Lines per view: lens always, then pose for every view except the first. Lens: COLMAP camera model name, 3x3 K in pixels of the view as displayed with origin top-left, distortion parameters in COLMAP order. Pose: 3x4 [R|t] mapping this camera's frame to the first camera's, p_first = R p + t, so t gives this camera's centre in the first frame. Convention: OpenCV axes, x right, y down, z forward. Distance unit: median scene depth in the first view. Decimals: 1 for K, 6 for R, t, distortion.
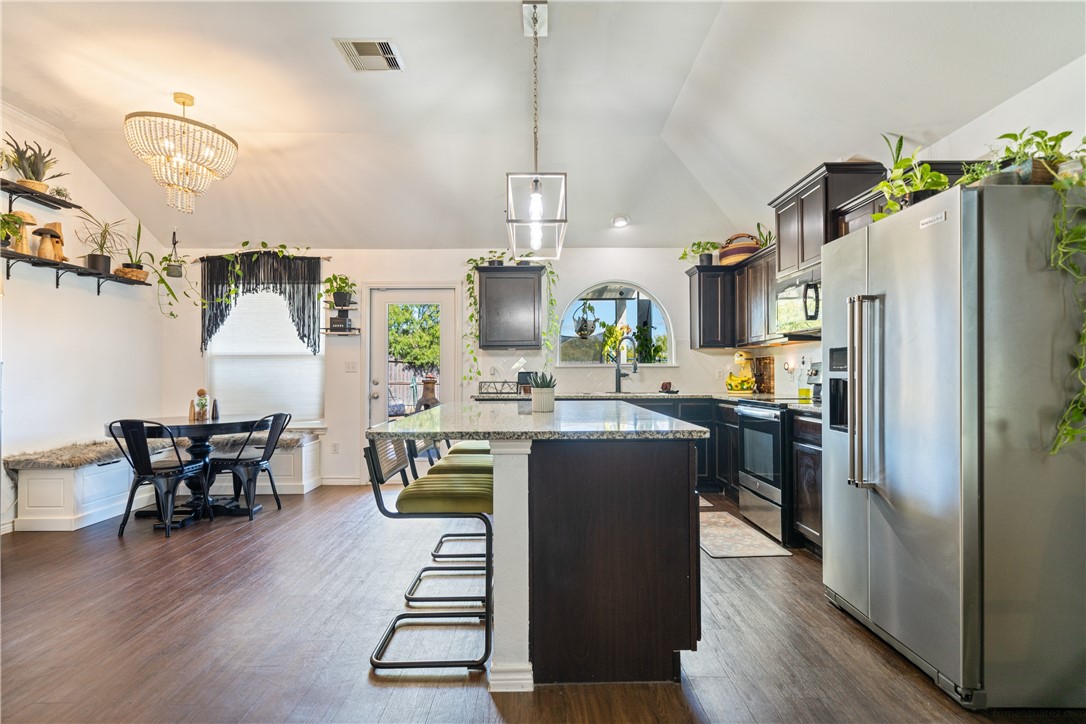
lens RADIAL K [[548.5, 0, 542.7], [0, 548.5, 371.6], [0, 0, 1]] dist [0.003362, 0.000305]
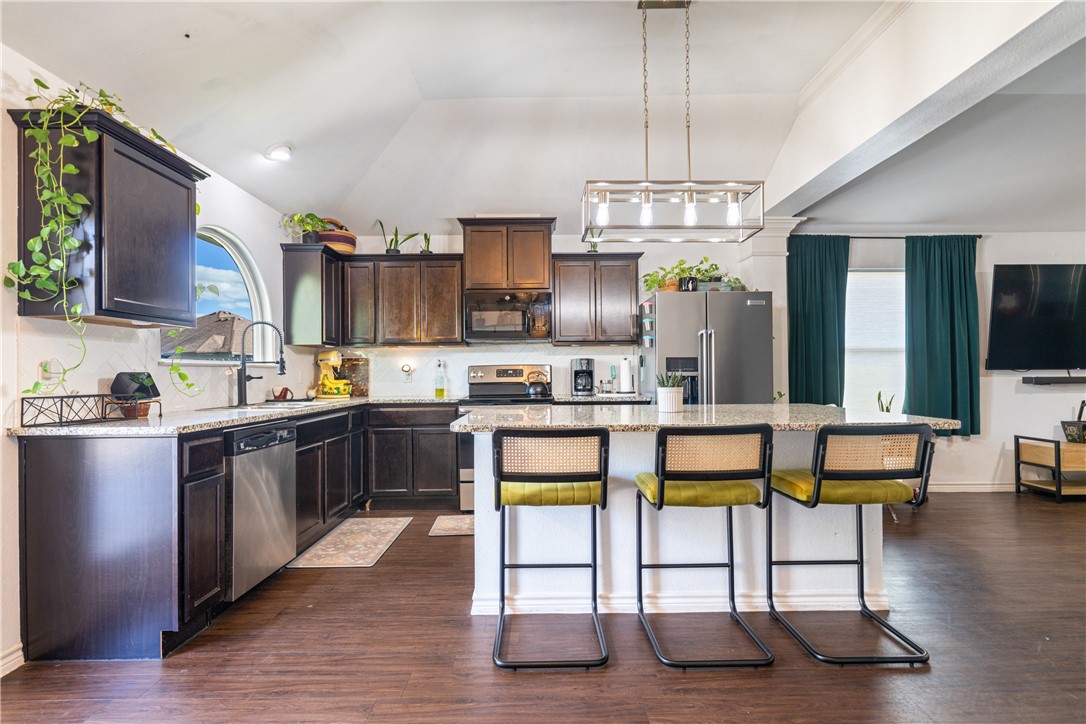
lens RADIAL K [[523.9, 0, 541.4], [0, 523.9, 365.8], [0, 0, 1]] dist [0.008959, 0.000328]
pose [[0.002927, 0.019066, 0.999814, -0.496715], [0.003045, 0.999813, -0.019075, 0.004848], [-0.999991, 0.003101, 0.002868, 0.662169]]
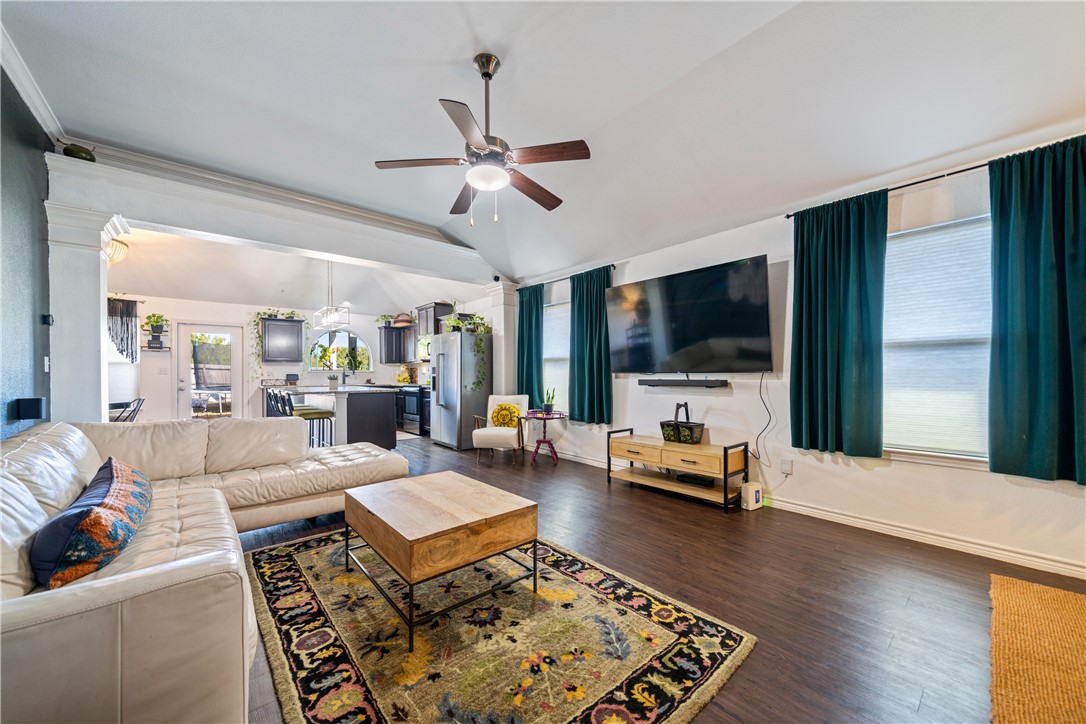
lens RADIAL K [[397.2, 0, 544.9], [0, 397.2, 372.5], [0, 0, 1]] dist [-0.000433, -0.000036]
pose [[0.763968, 0.003493, 0.645245, -0.251522], [-0.001182, 0.999991, -0.004014, -0.000854], [-0.645253, 0.002304, 0.763965, -0.632067]]
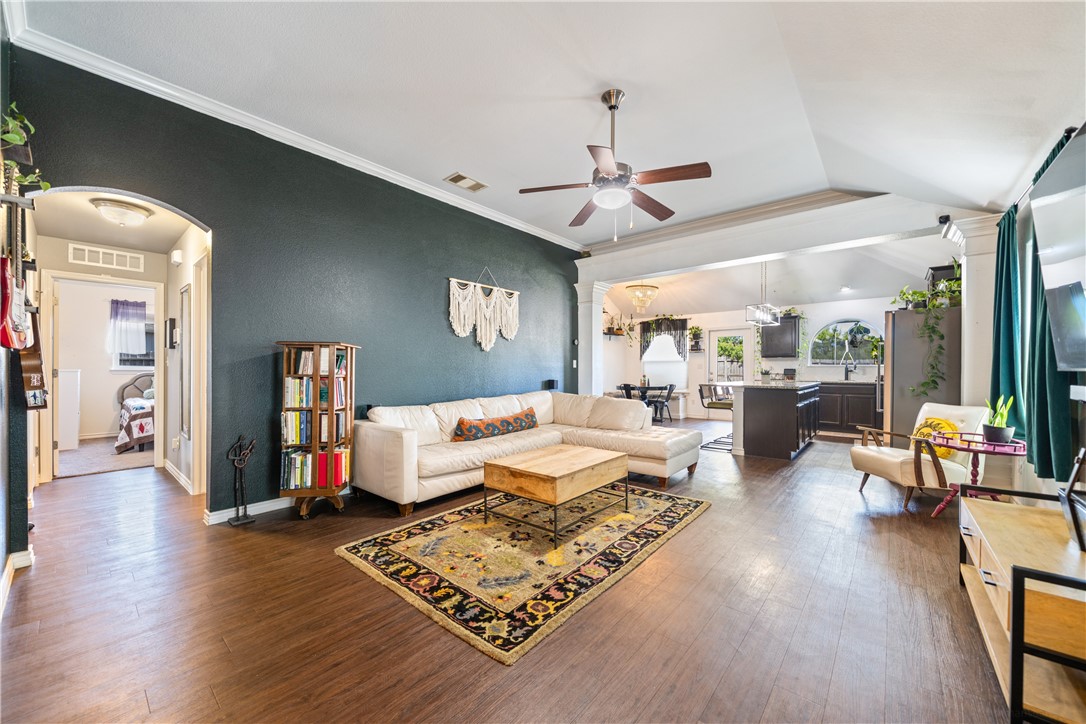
lens RADIAL K [[408.4, 0, 546.2], [0, 408.4, 369.3], [0, 0, 1]] dist [-0.000775, -0.000099]
pose [[0.756134, 0.005966, -0.654389, 0.277960], [-0.002271, 0.999976, 0.006492, -0.005549], [0.654413, -0.003423, 0.756130, -0.701594]]
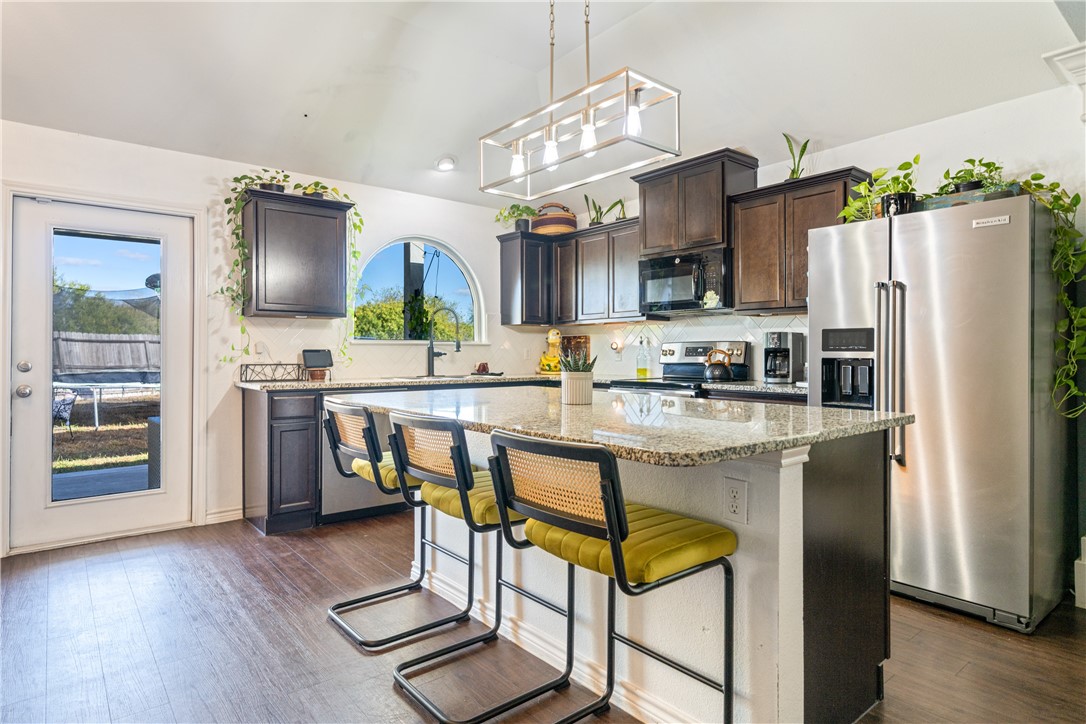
lens RADIAL K [[601.0, 0, 546.2], [0, 601.0, 348.4], [0, 0, 1]] dist [0.000328, -0.000430]
pose [[0.775879, 0.007997, 0.630831, -0.293860], [-0.005376, 0.999967, -0.006065, 0.002076], [-0.630859, 0.001315, 0.775897, 0.218015]]
